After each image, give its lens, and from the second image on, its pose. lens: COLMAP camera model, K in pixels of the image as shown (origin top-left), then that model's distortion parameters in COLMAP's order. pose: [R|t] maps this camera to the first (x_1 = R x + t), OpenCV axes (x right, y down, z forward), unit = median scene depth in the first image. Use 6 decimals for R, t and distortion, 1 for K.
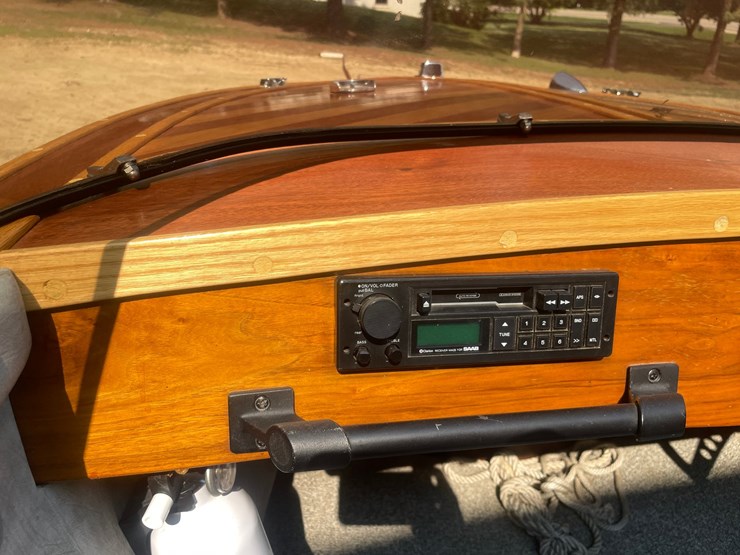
lens RADIAL K [[561.5, 0, 356.7], [0, 561.5, 273.0], [0, 0, 1]] dist [0.096948, -0.128061]
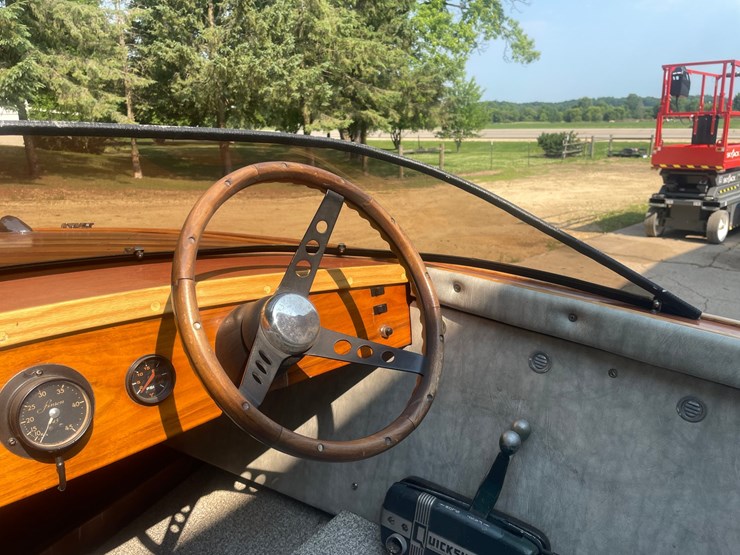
lens RADIAL K [[566.5, 0, 364.6], [0, 566.5, 274.7], [0, 0, 1]] dist [0.072124, -0.097797]
pose [[0.818612, -0.197016, 0.539499, 0.409501], [0.292504, 0.951393, -0.096400, 0.061115], [-0.494283, 0.236720, 0.836450, -0.244993]]
